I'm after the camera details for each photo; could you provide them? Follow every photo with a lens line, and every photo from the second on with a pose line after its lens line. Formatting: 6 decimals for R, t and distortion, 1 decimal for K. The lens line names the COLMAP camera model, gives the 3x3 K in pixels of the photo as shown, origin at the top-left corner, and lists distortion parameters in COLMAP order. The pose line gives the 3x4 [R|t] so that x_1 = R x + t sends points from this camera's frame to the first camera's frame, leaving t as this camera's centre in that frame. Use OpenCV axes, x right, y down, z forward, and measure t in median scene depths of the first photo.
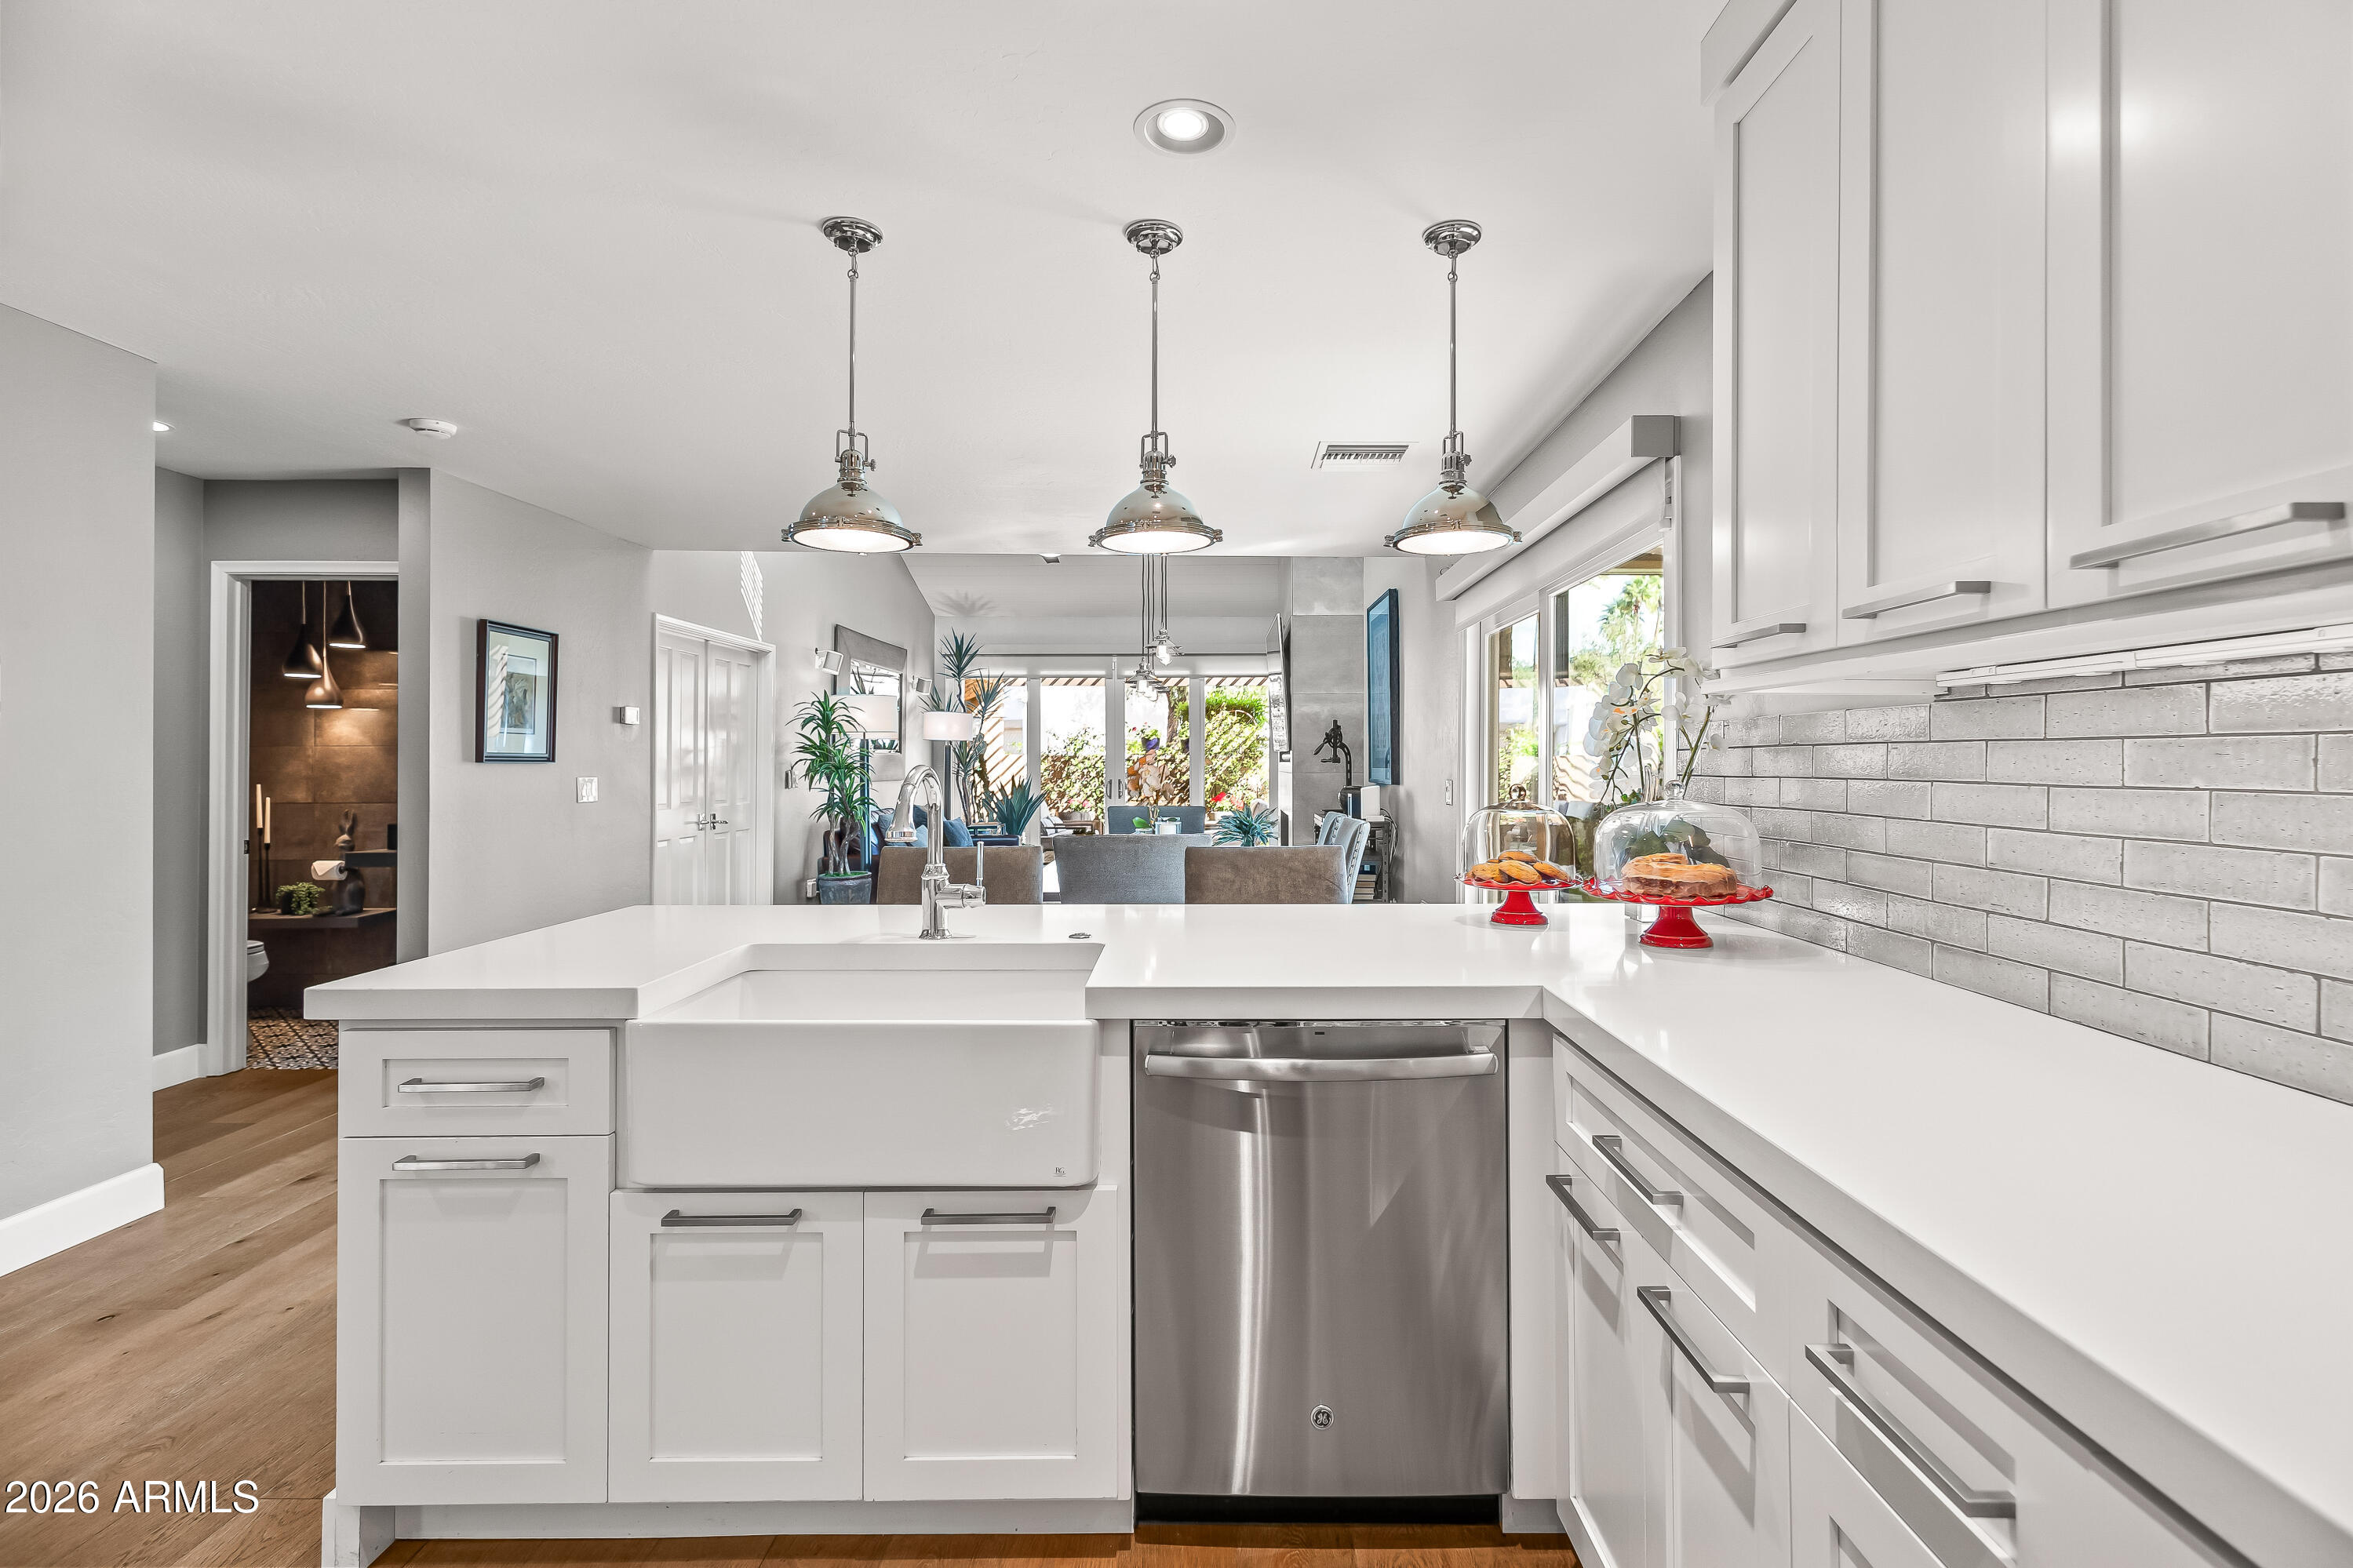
lens RADIAL K [[1113.5, 0, 1208.4], [0, 1113.5, 751.9], [0, 0, 1]] dist [0.001104, -0.000310]
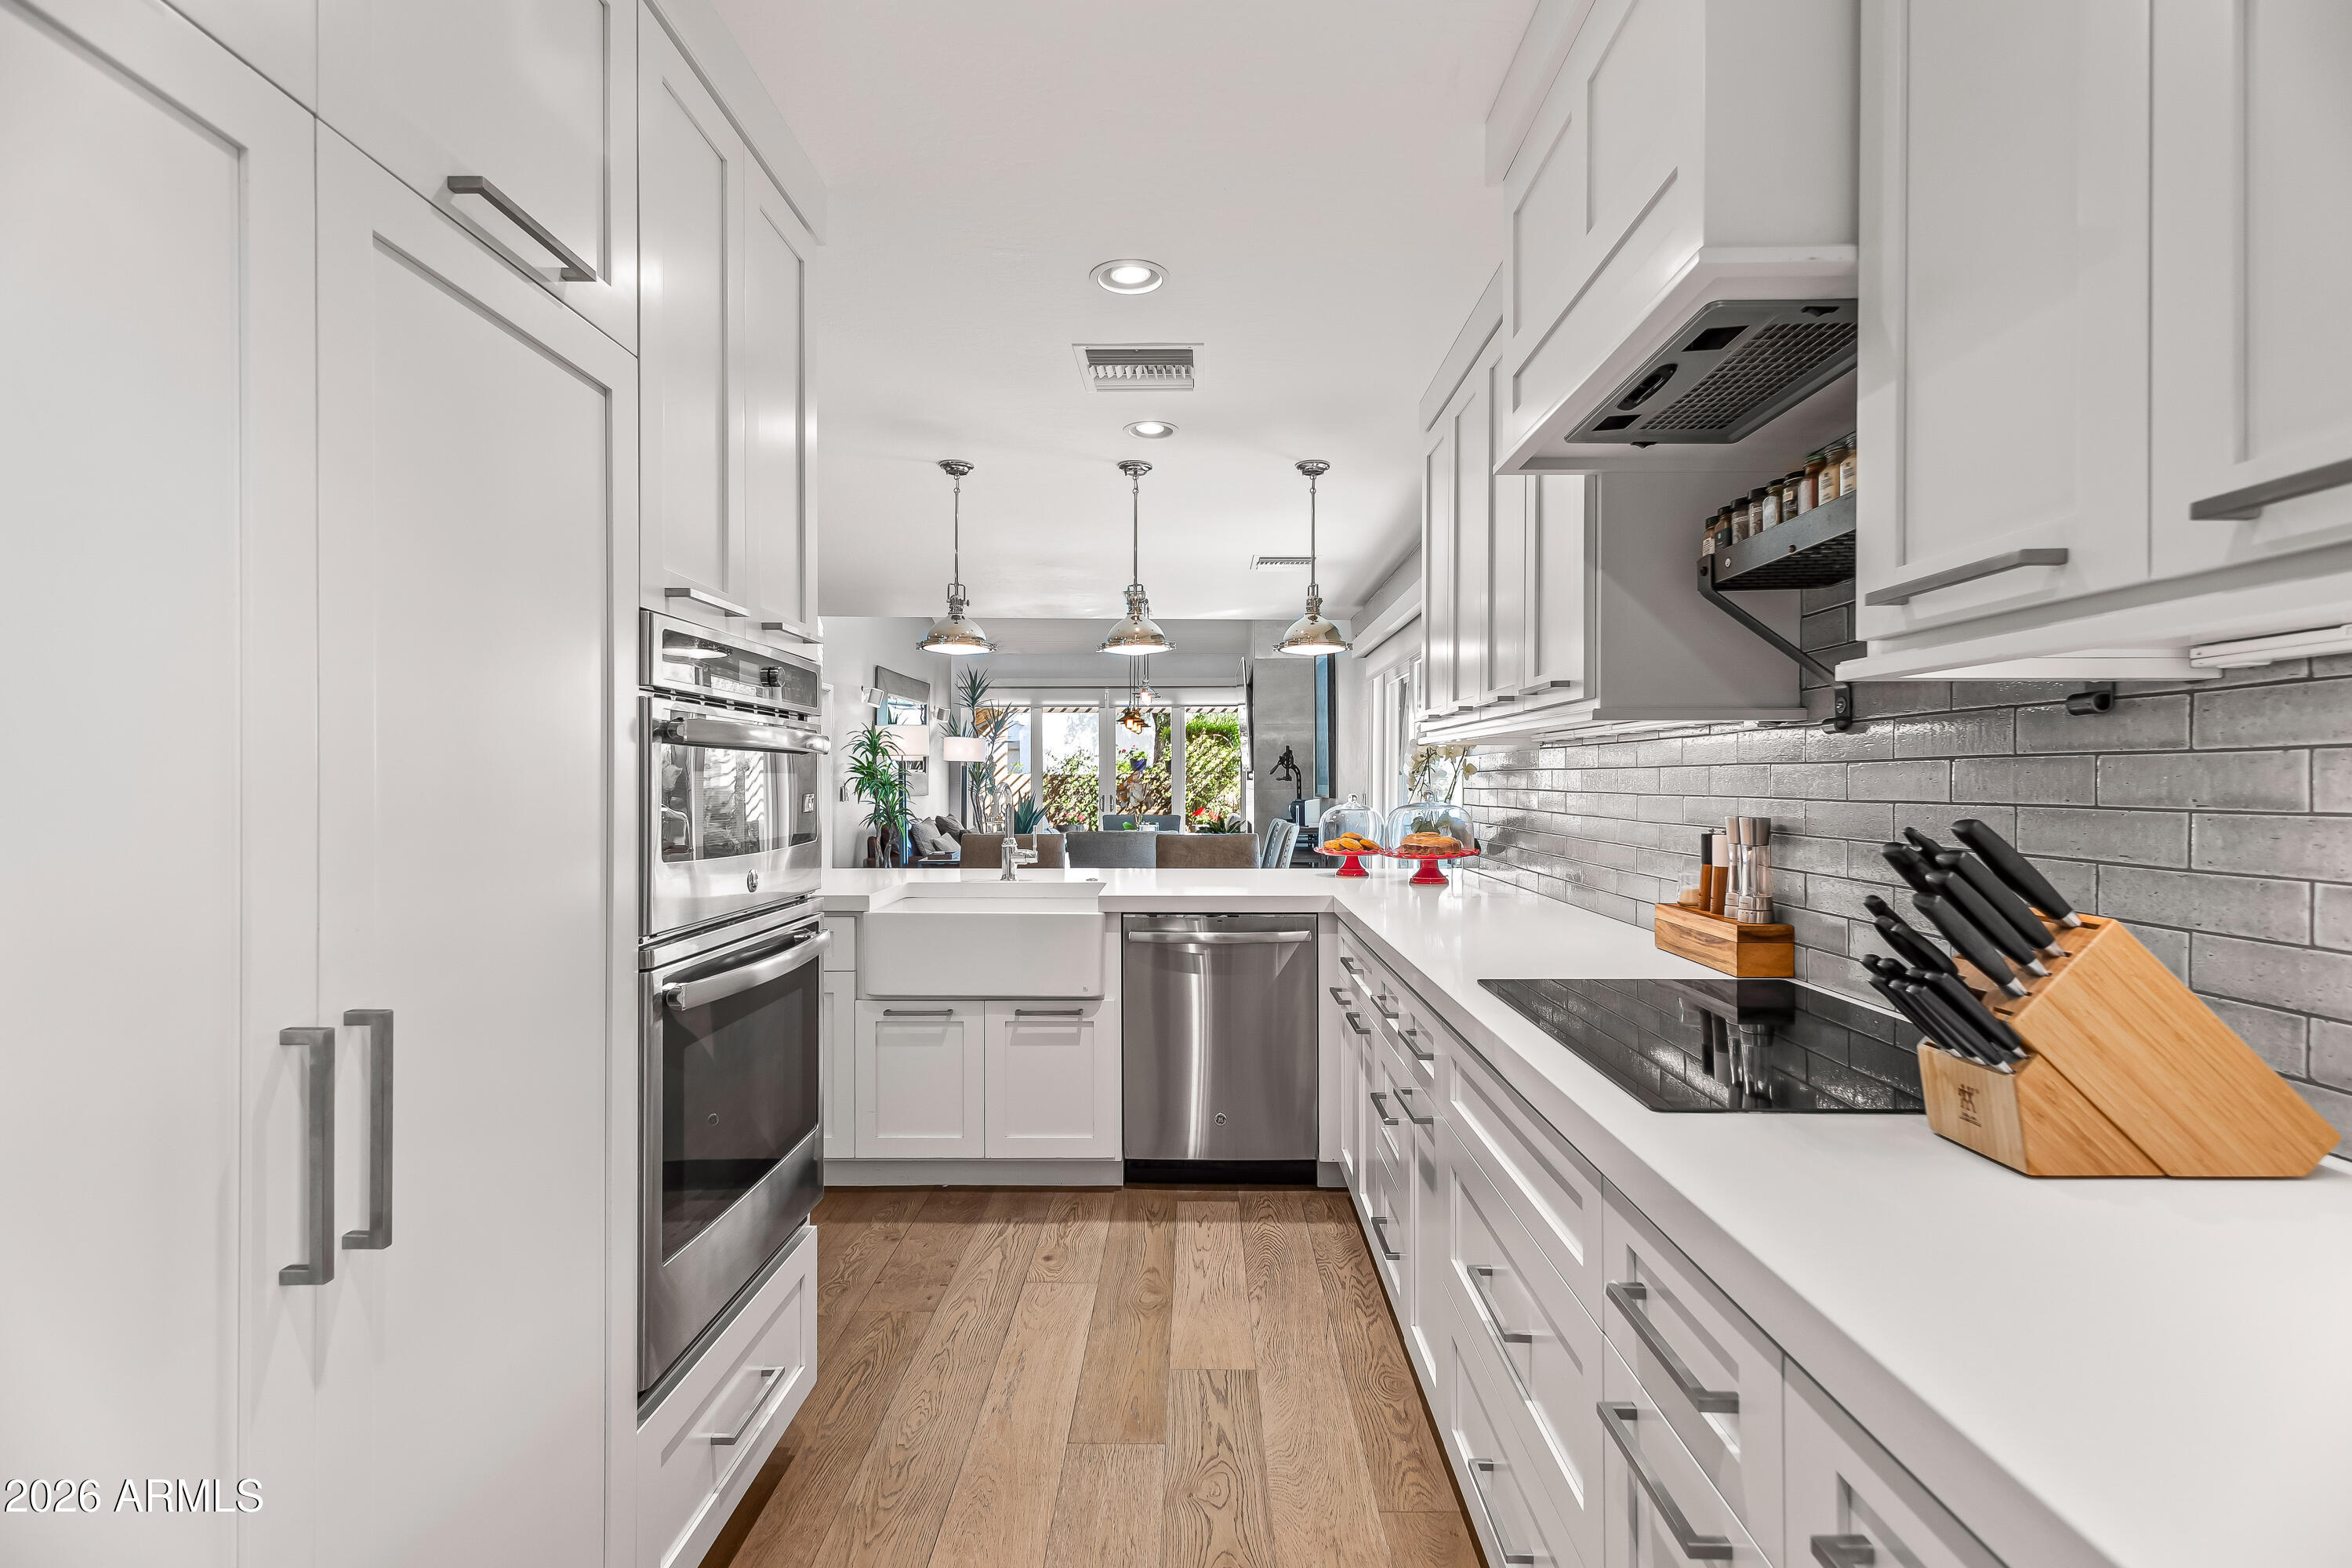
lens RADIAL K [[1077.9, 0, 1177.2], [0, 1077.9, 779.8], [0, 0, 1]] dist [0.003810, 0.000748]
pose [[0.999857, 0.000676, -0.016915, 0.017374], [-0.000530, 0.999962, 0.008649, -0.001969], [0.016921, -0.008638, 0.999820, -0.259470]]
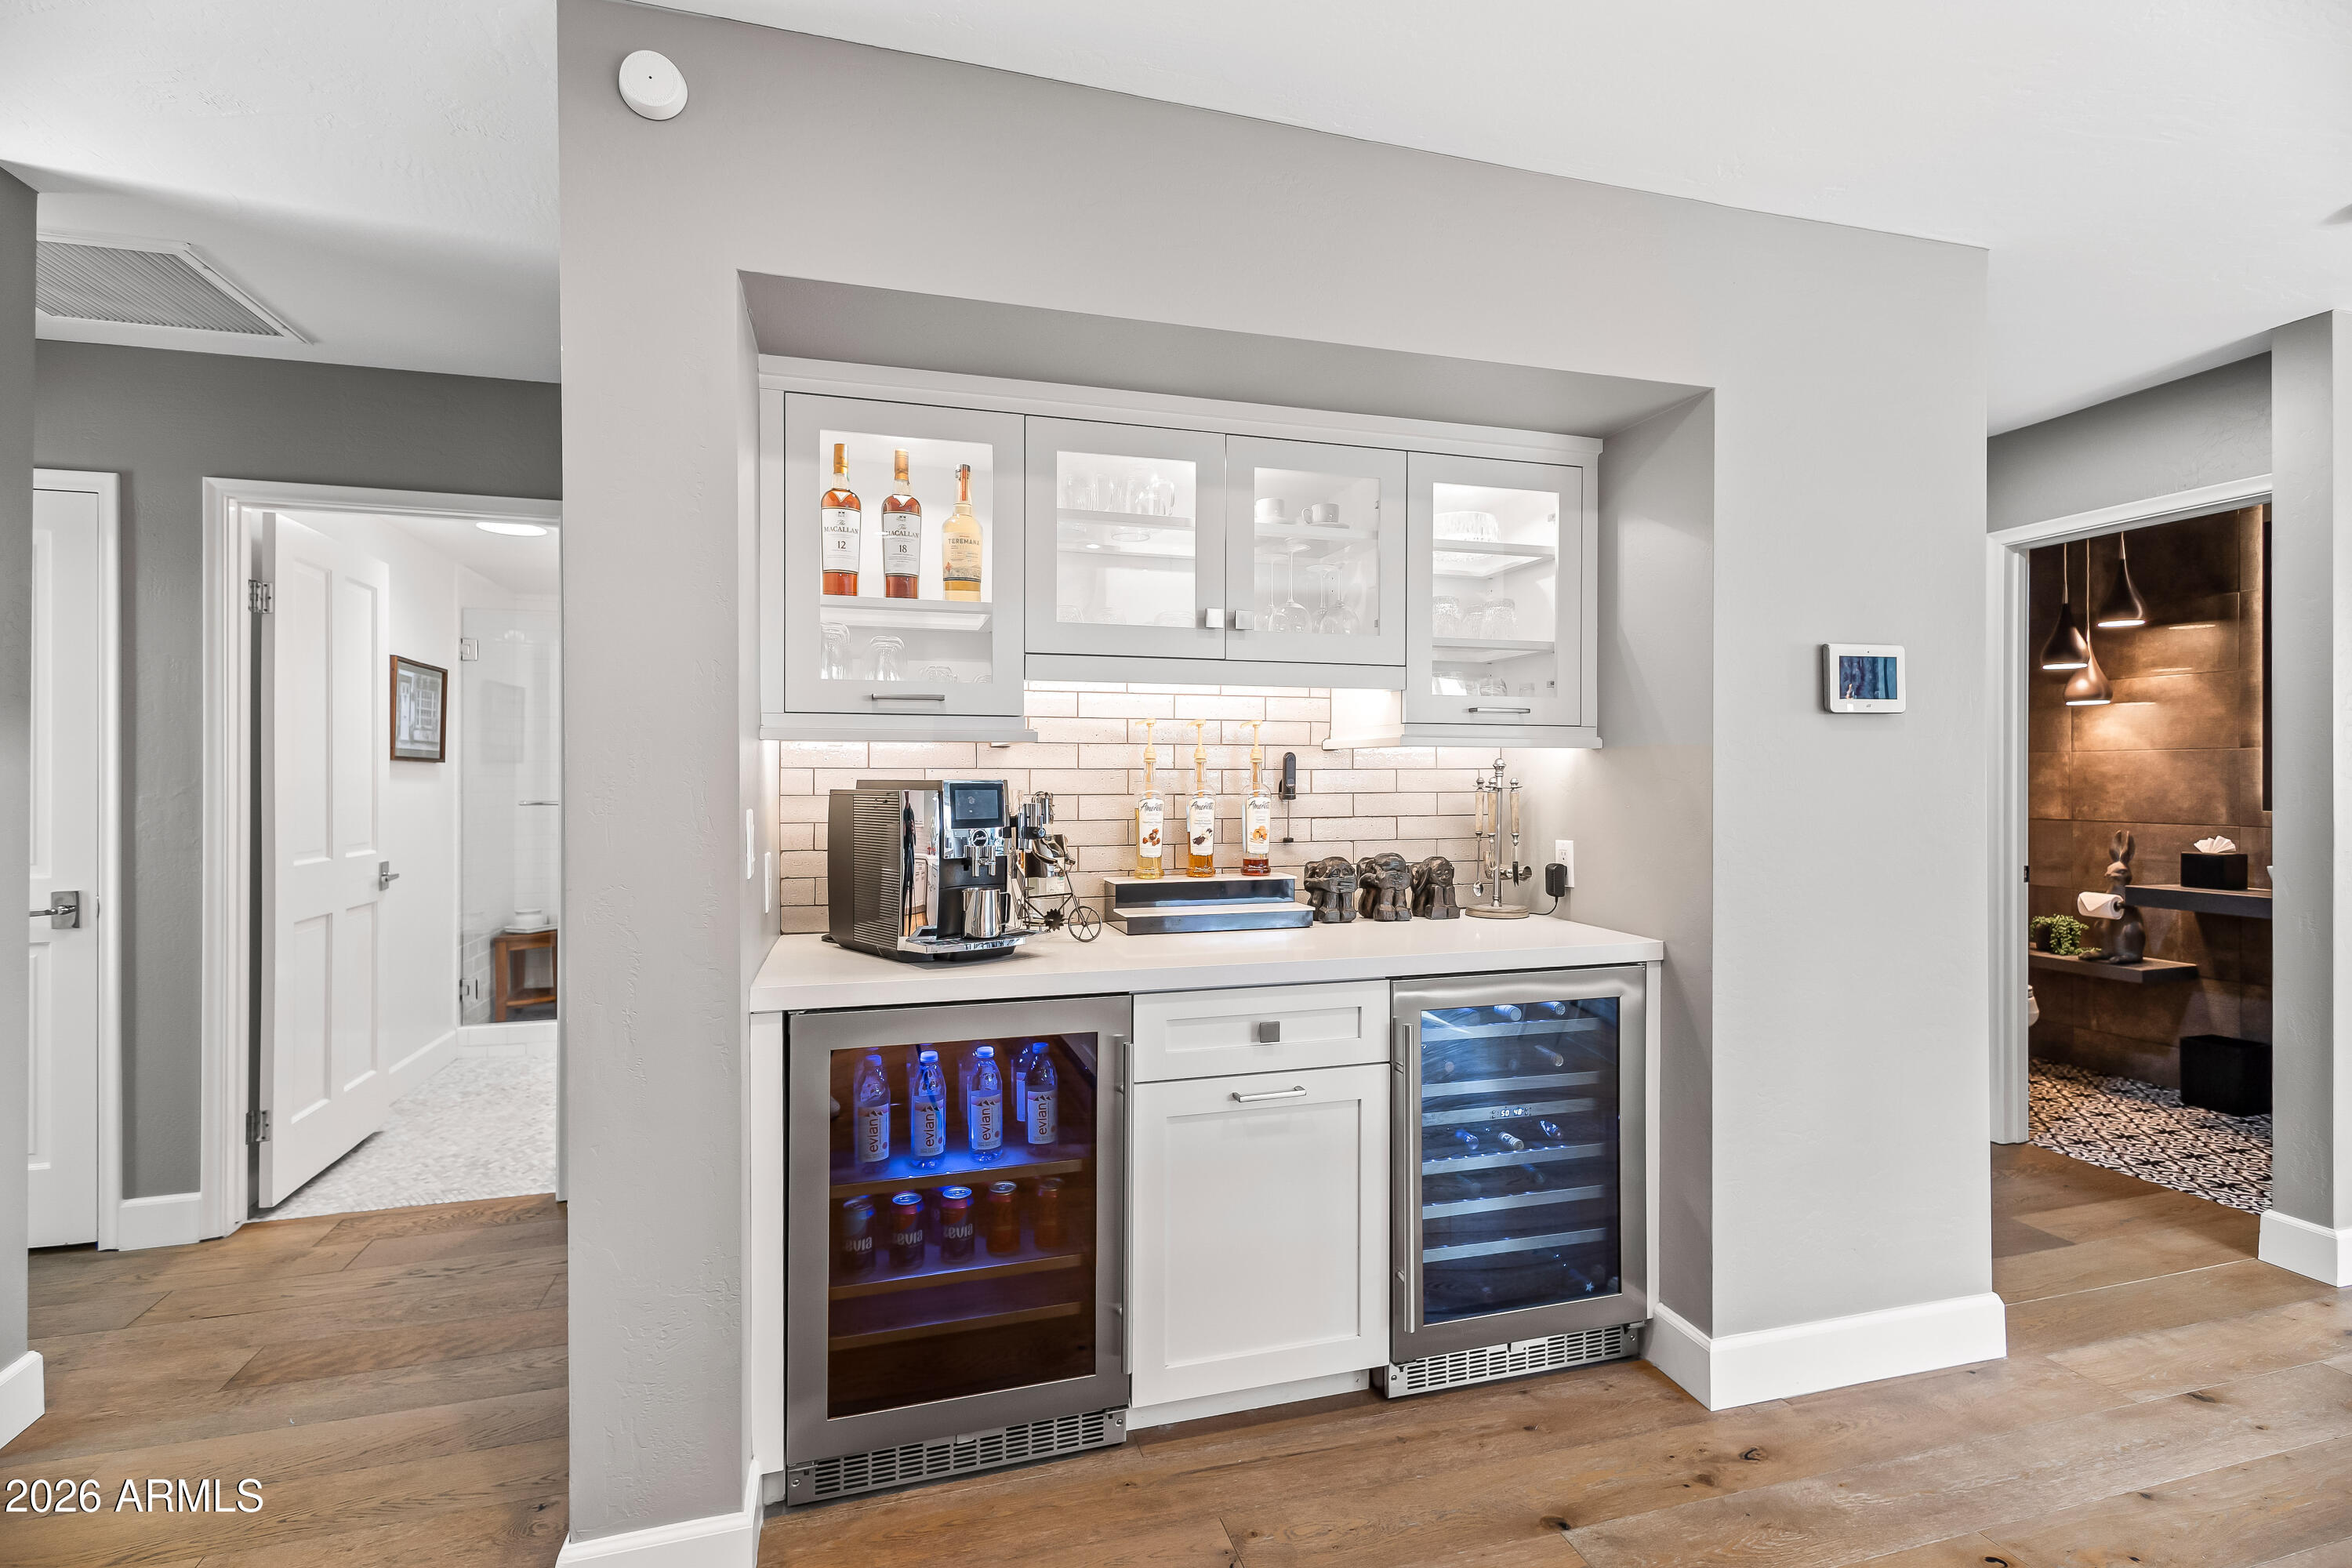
lens RADIAL K [[1077.9, 0, 1177.2], [0, 1077.9, 779.8], [0, 0, 1]] dist [0.003810, 0.000748]
pose [[0.271203, 0.005526, -0.962506, -0.208054], [0.011970, 0.999887, 0.009113, 0.000542], [0.962448, -0.013993, 0.271106, 0.141453]]
